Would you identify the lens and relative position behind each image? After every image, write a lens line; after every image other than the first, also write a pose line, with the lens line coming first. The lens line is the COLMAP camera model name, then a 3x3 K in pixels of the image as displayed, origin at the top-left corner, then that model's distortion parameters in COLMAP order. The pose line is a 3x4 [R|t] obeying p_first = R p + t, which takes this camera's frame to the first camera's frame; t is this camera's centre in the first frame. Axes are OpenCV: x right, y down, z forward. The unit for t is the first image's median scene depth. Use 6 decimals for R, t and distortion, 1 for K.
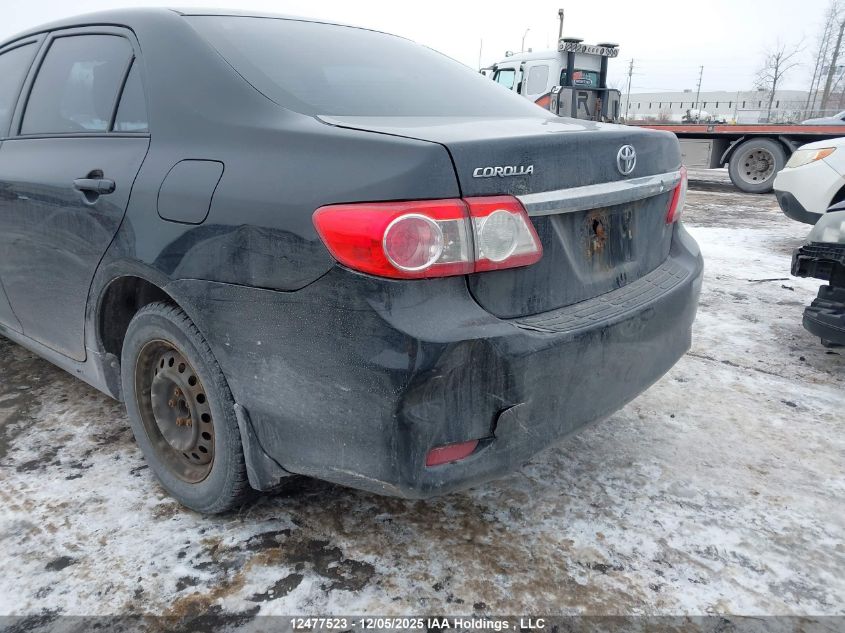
lens RADIAL K [[672.1, 0, 430.4], [0, 672.1, 310.1], [0, 0, 1]] dist [0.047292, -0.064646]
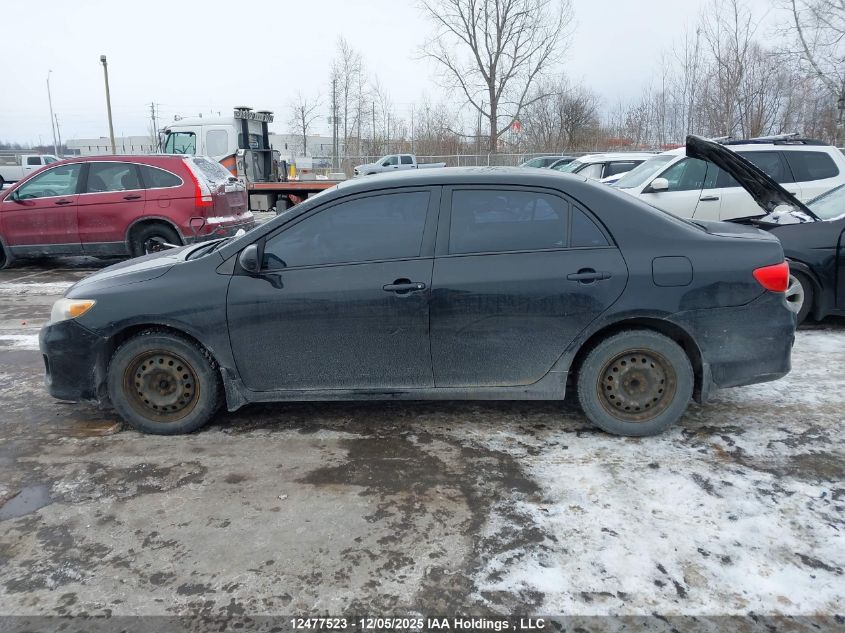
lens RADIAL K [[672.1, 0, 430.4], [0, 672.1, 310.1], [0, 0, 1]] dist [0.047292, -0.064646]
pose [[0.765938, -0.157941, 0.623212, -1.654236], [0.190459, 0.981585, 0.014686, -0.166019], [-0.614055, 0.107448, 0.781915, -0.134301]]
